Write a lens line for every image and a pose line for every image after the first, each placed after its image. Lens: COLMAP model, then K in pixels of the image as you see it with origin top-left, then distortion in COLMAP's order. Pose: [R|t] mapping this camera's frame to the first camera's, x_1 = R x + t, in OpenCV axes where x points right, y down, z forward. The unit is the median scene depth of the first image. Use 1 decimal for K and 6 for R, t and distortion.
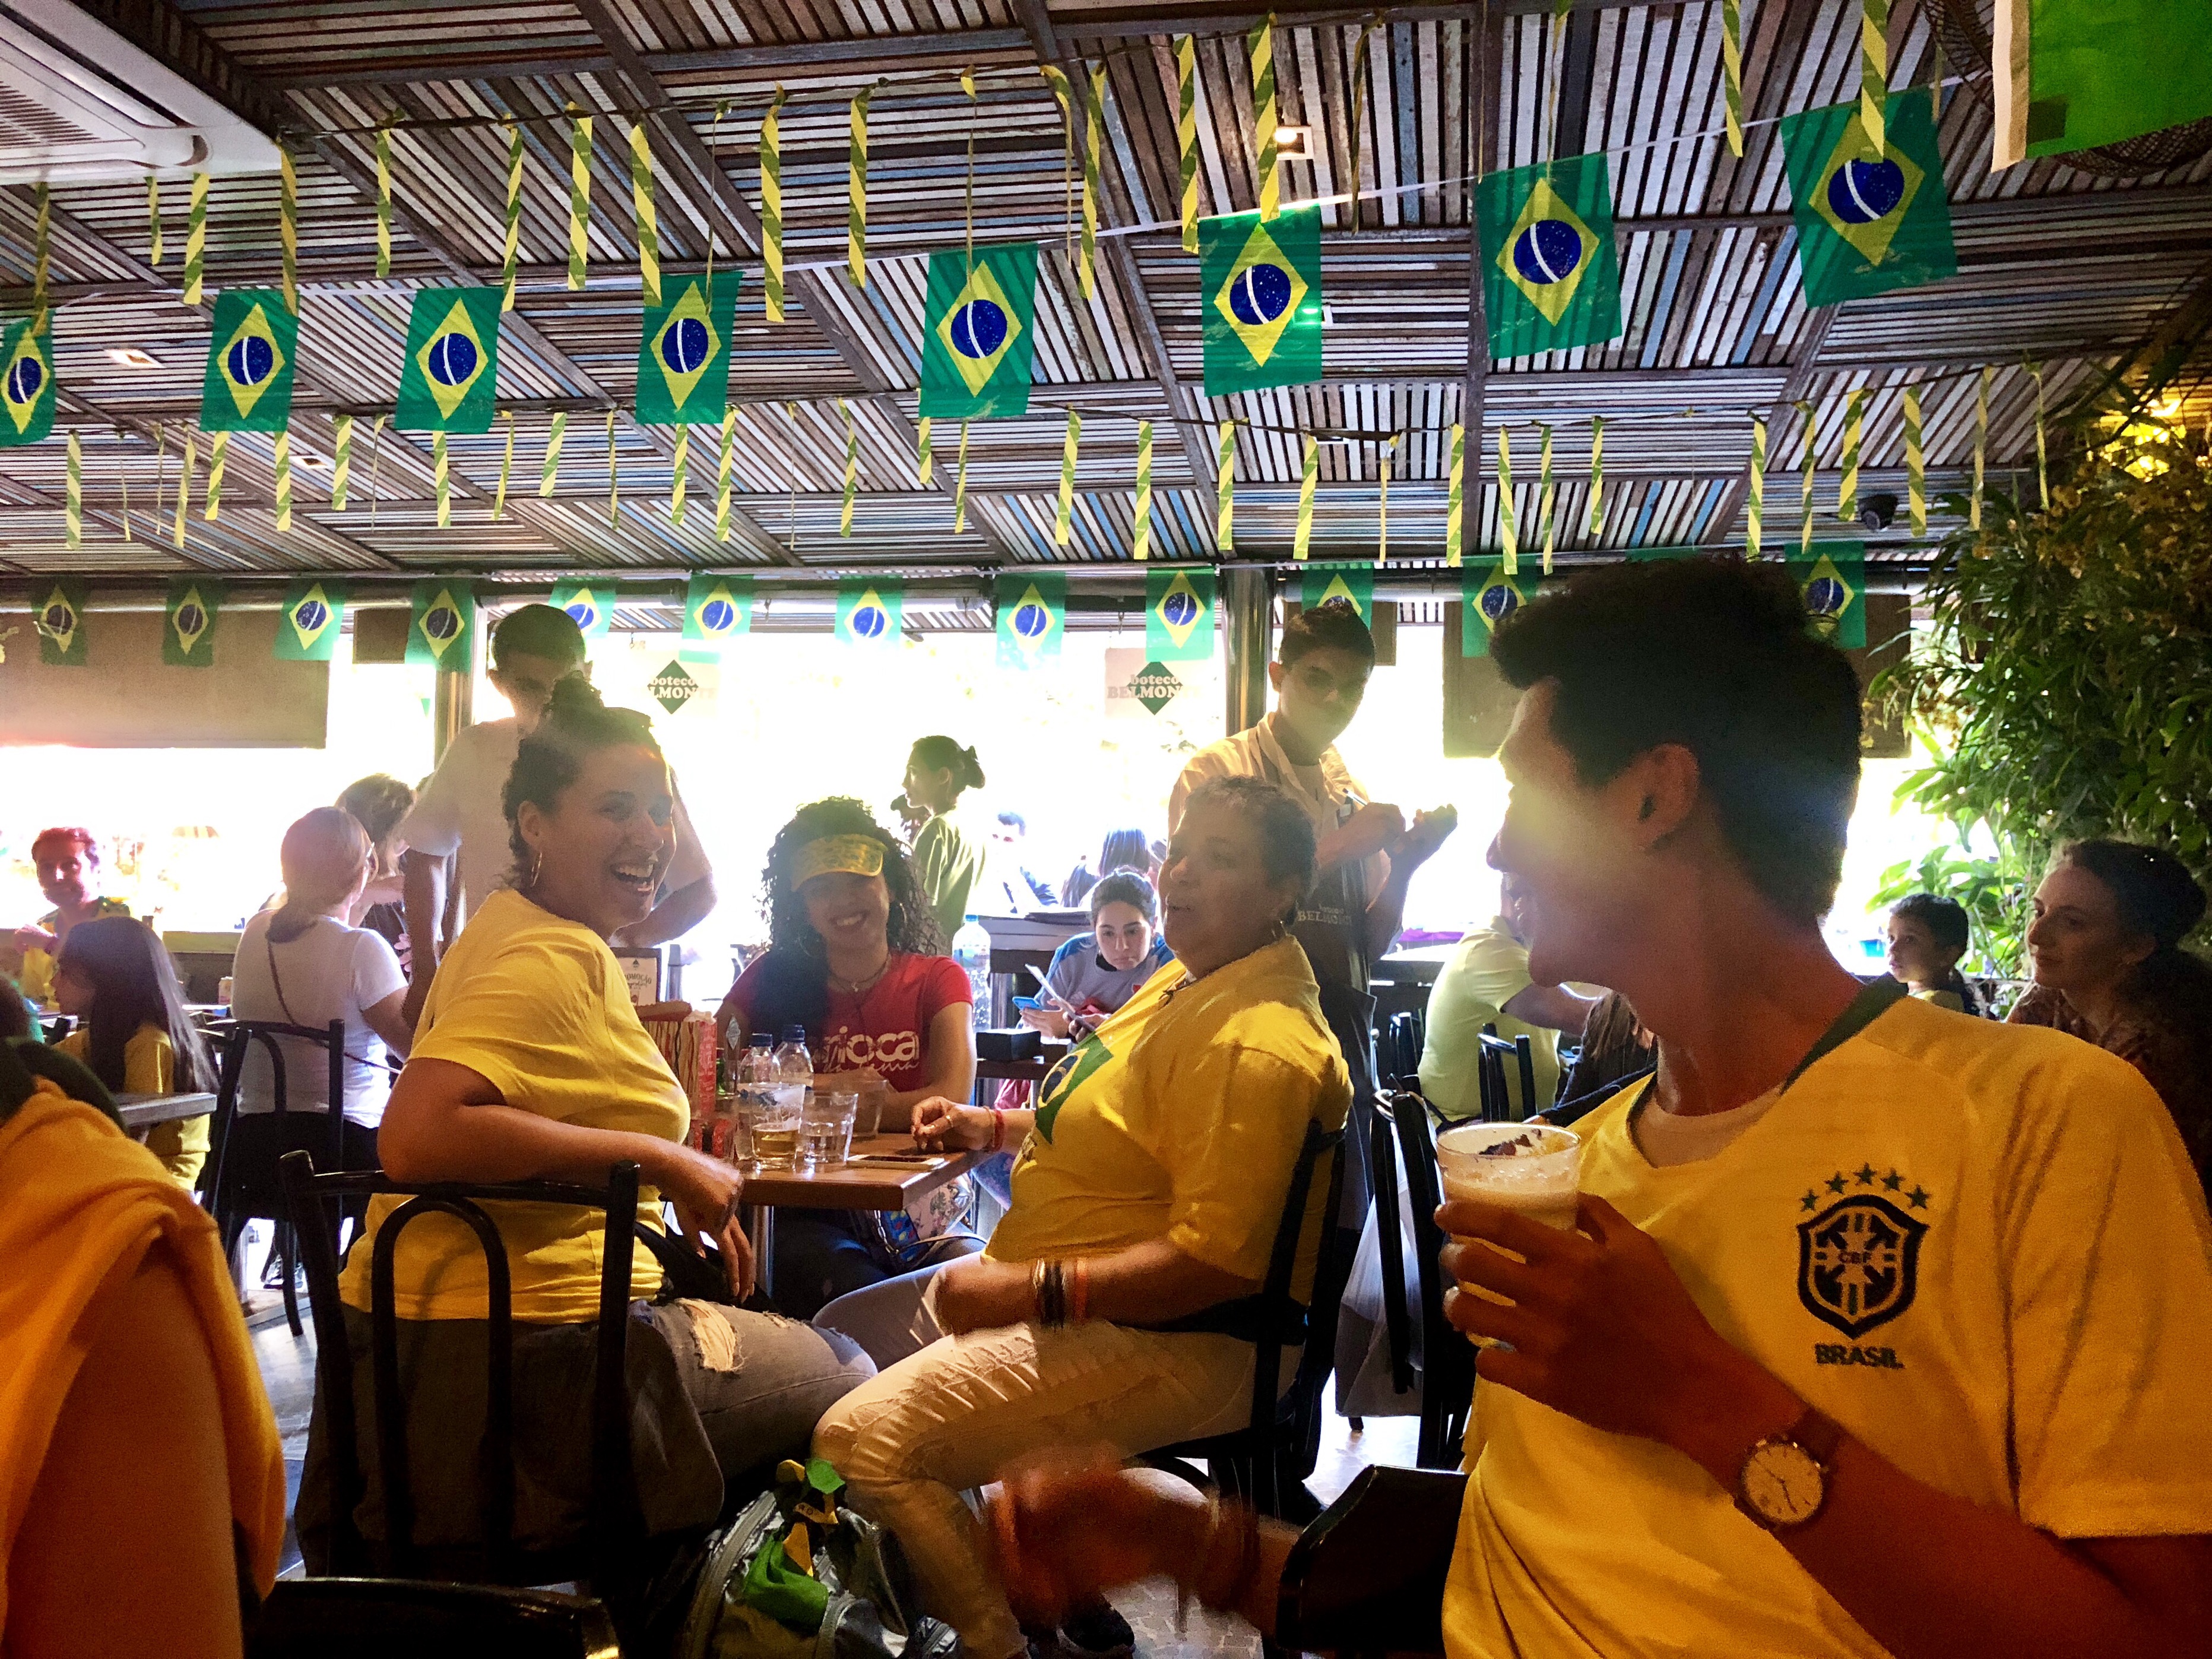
lens RADIAL K [[1829.7, 0, 1098.4], [0, 1829.7, 808.6], [0, 0, 1]] dist [0.067011, -0.068446]
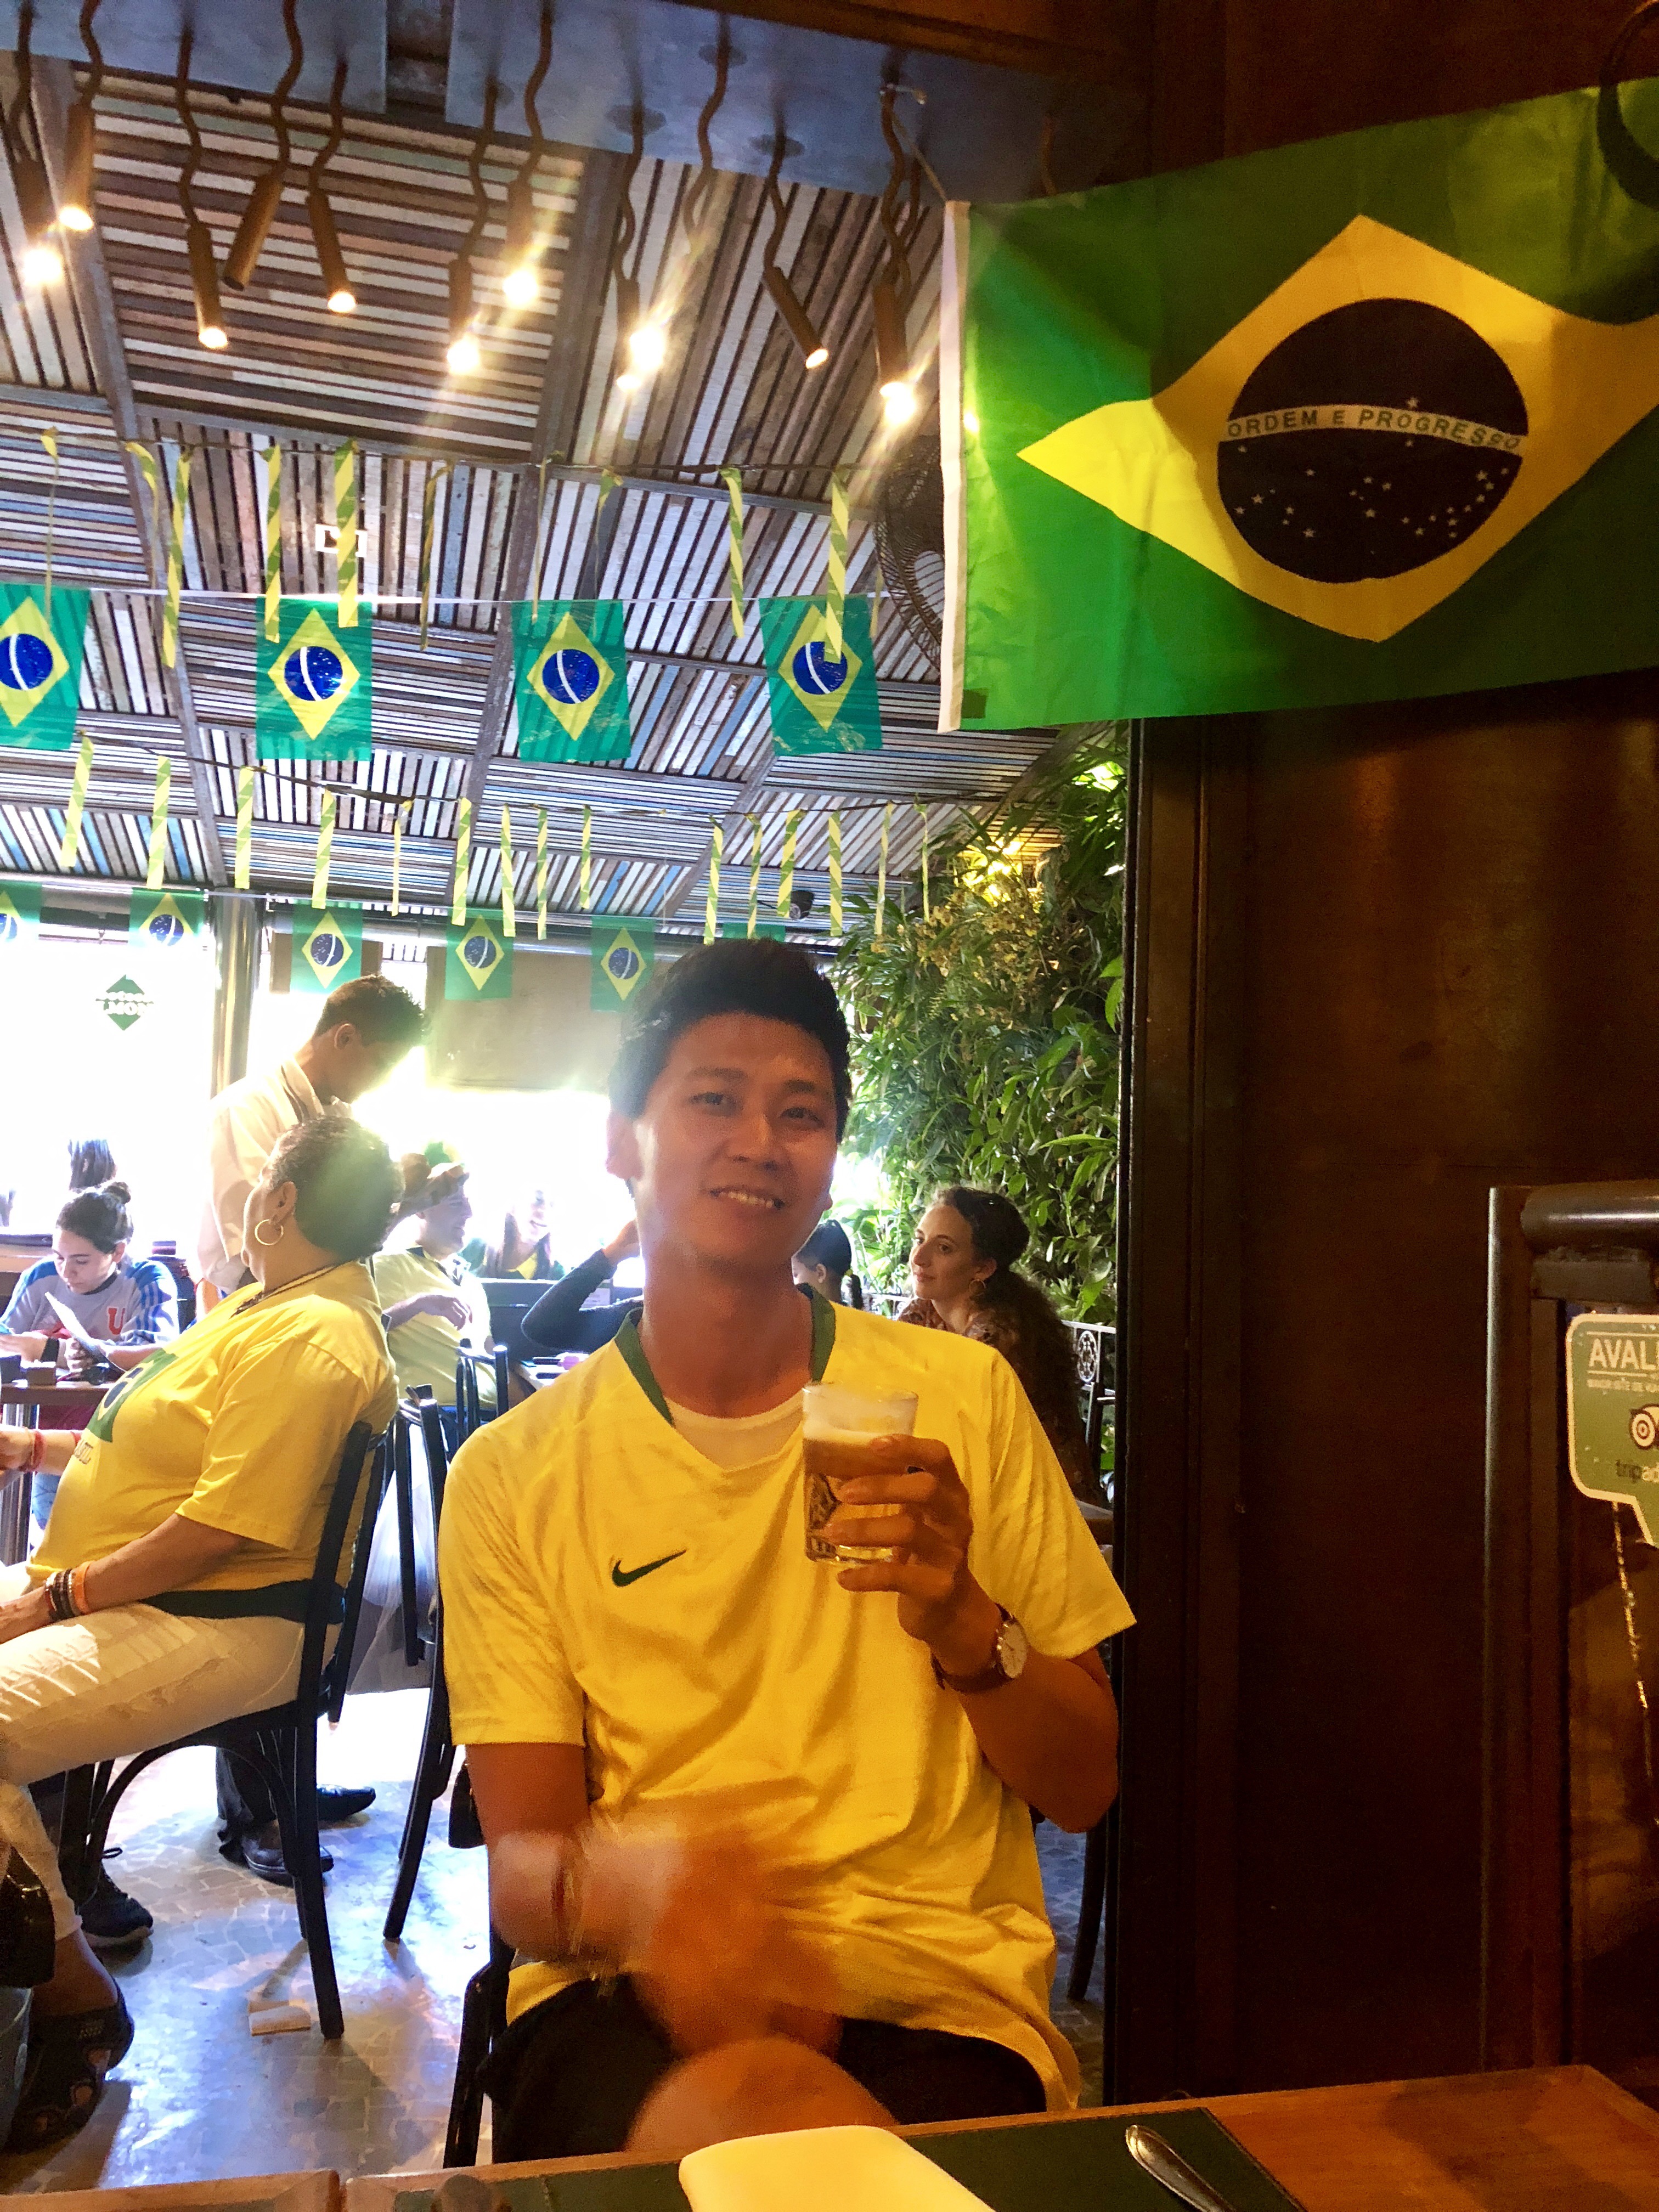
lens RADIAL K [[1787.7, 0, 811.4], [0, 1787.7, 1119.0], [0, 0, 1]] dist [0.020257, -0.006919]
pose [[0.909288, 0.038792, 0.414356, -0.063214], [-0.036274, 0.999245, -0.013947, -0.008906], [-0.414584, -0.002348, 0.910008, -0.077626]]
